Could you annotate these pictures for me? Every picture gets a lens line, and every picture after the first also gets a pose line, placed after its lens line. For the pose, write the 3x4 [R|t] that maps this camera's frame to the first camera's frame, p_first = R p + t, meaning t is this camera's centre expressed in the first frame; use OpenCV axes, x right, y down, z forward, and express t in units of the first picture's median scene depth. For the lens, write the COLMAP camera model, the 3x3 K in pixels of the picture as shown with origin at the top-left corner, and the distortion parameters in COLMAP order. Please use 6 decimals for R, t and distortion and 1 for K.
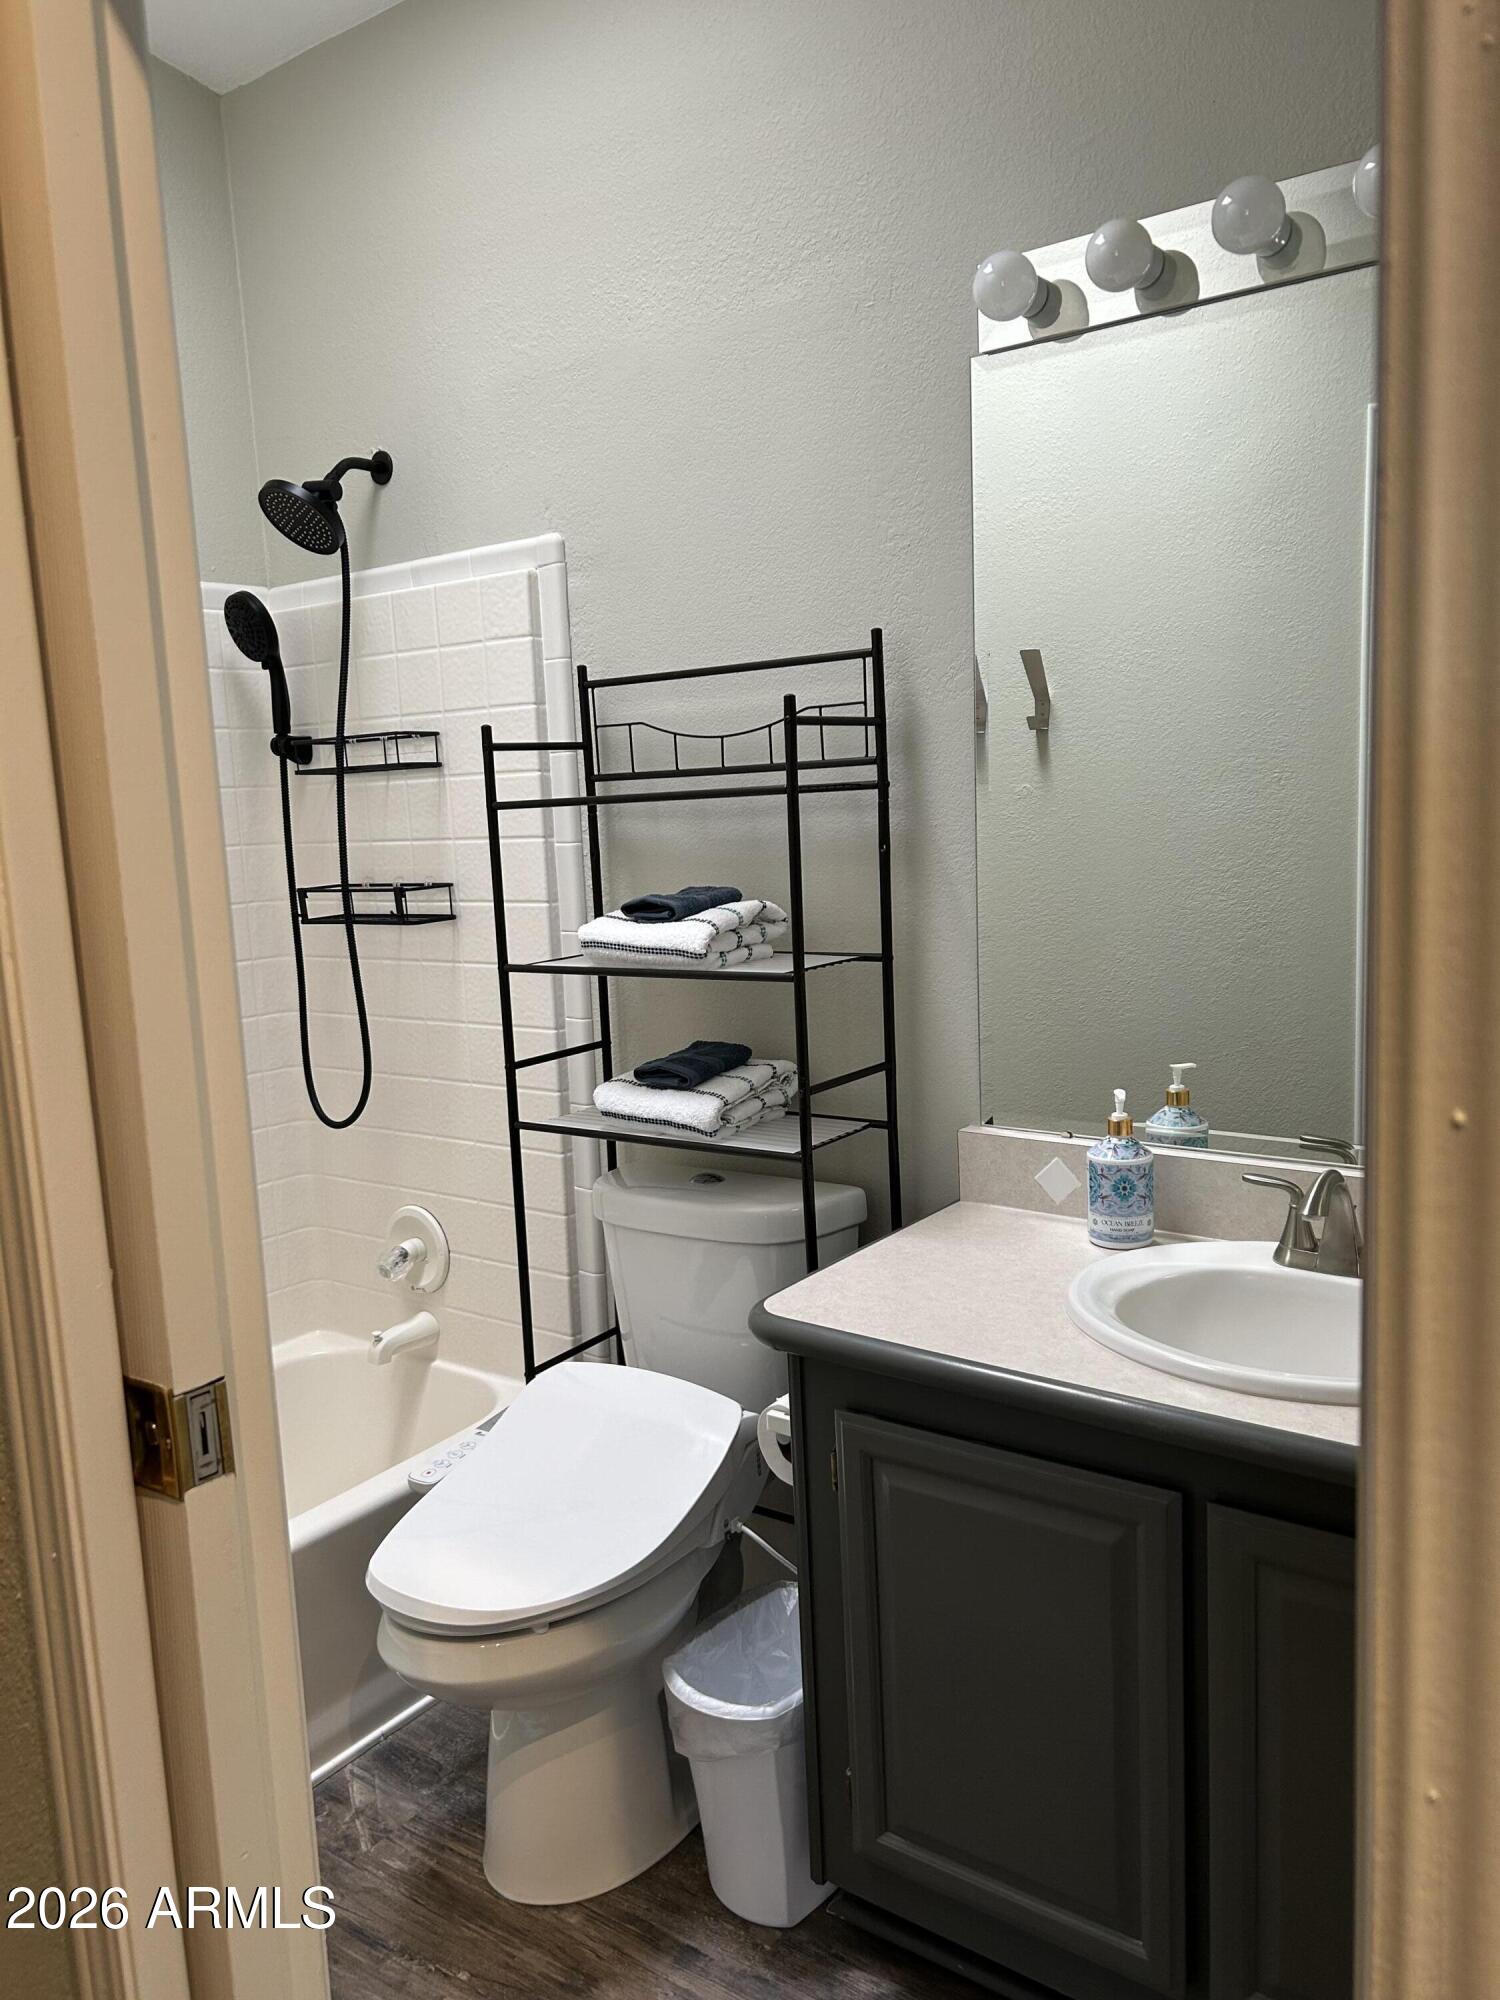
lens RADIAL K [[1481.8, 0, 740.2], [0, 1481.8, 1002.0], [0, 0, 1]] dist [0.042921, -0.061963]
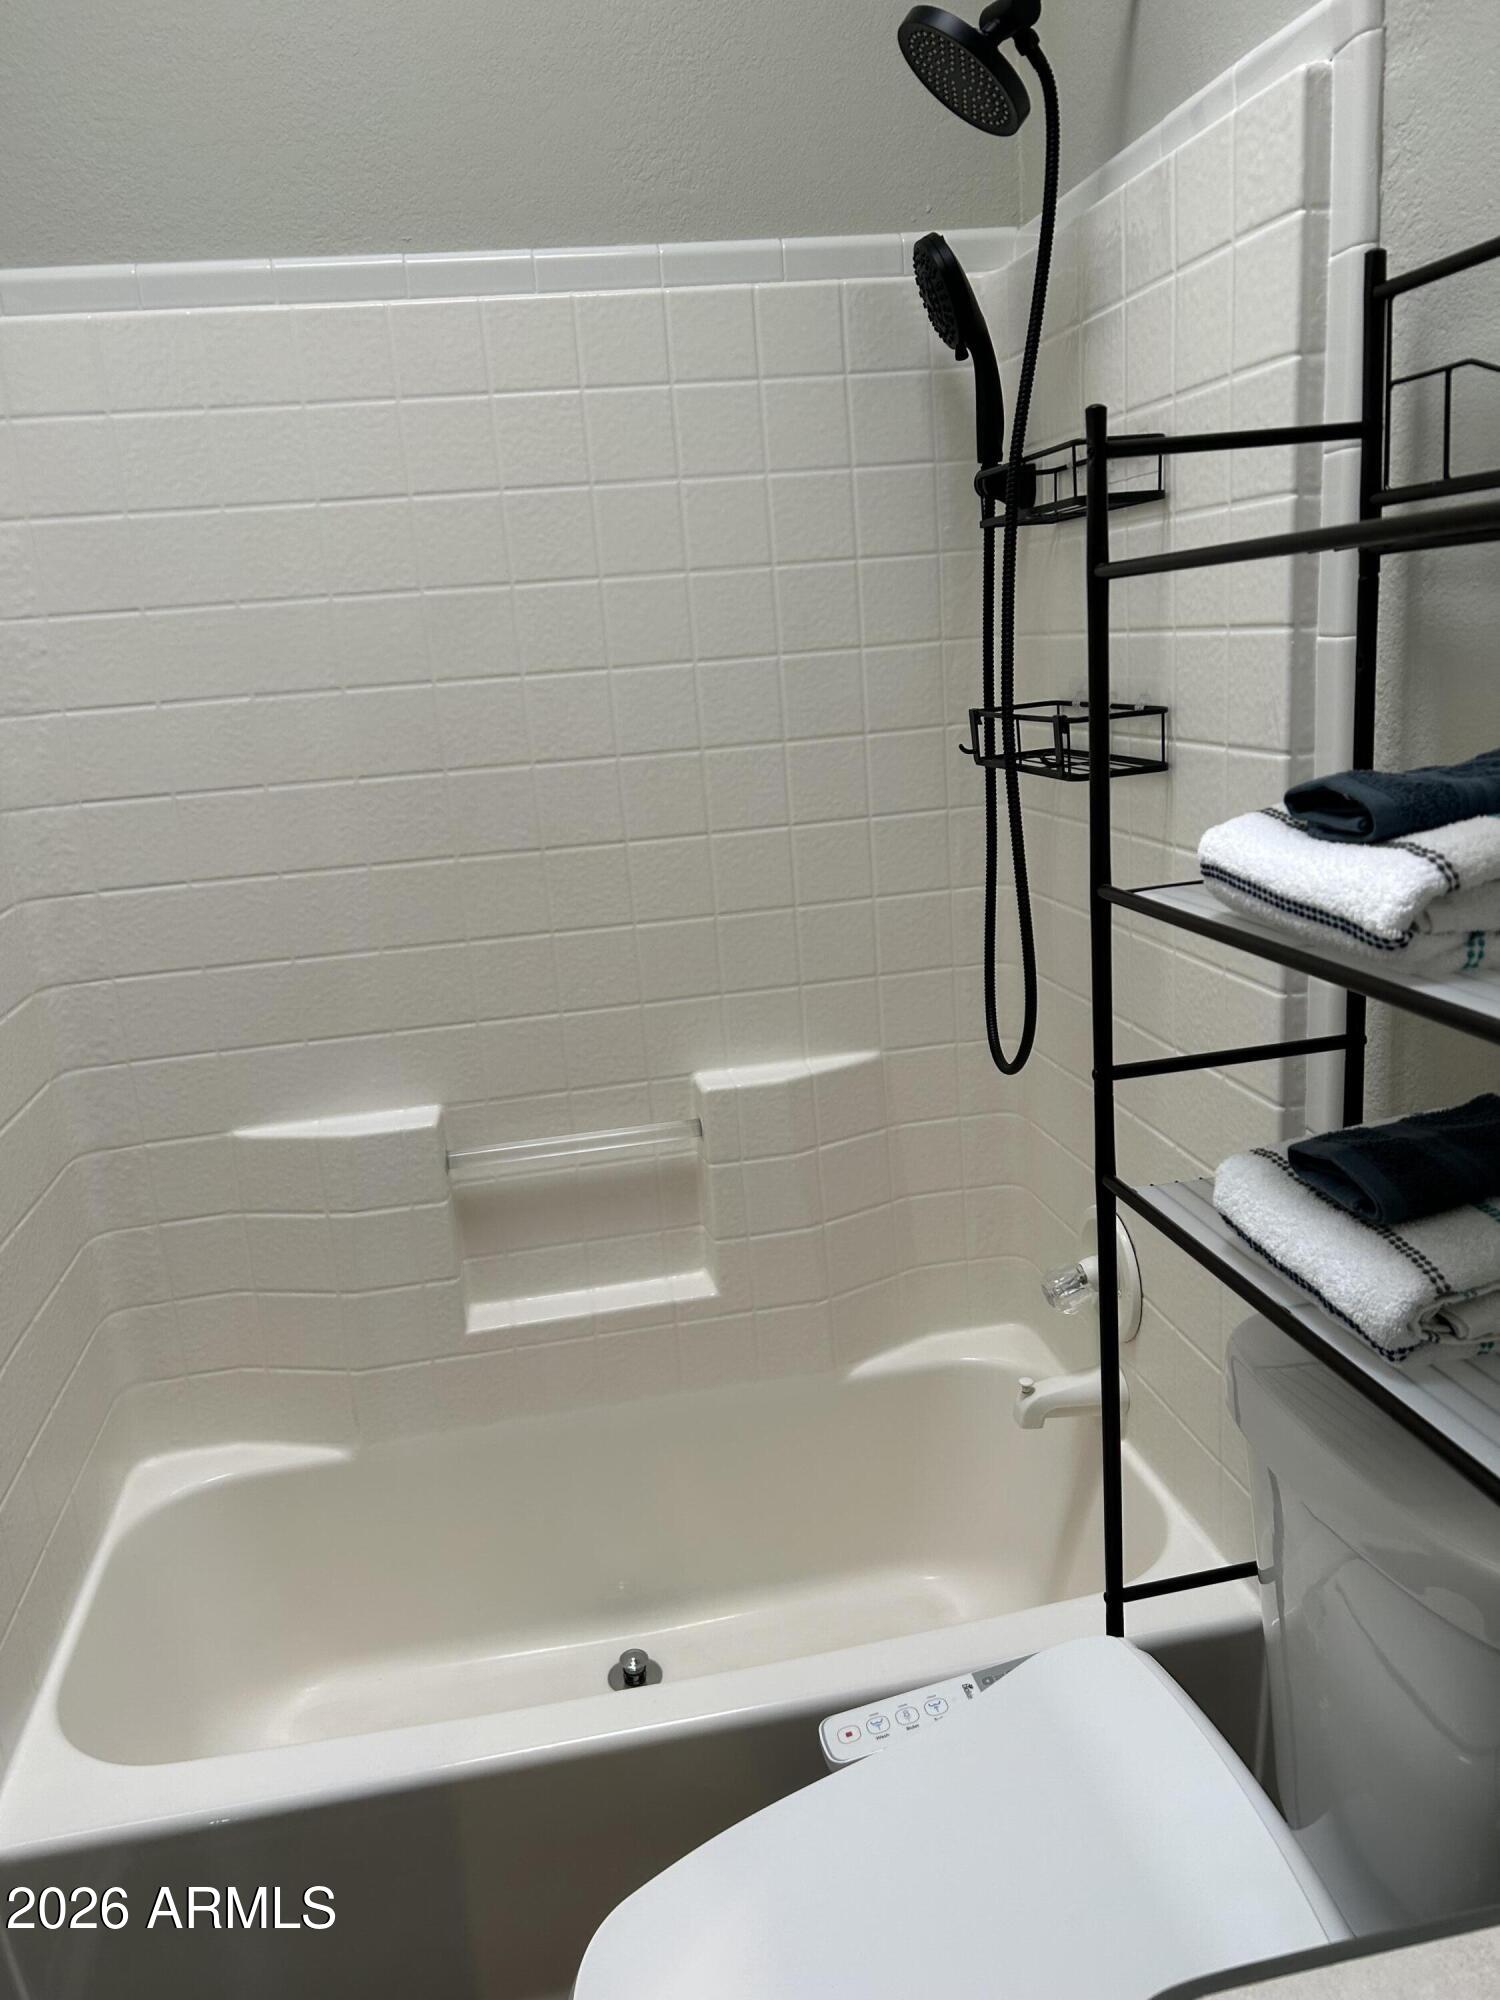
lens RADIAL K [[1481.8, 0, 740.2], [0, 1481.8, 1002.0], [0, 0, 1]] dist [0.042921, -0.061963]
pose [[0.715863, 0.157629, -0.680216, 0.104627], [-0.048273, 0.983027, 0.176997, -0.065767], [0.696570, -0.093870, 0.711322, 0.492456]]
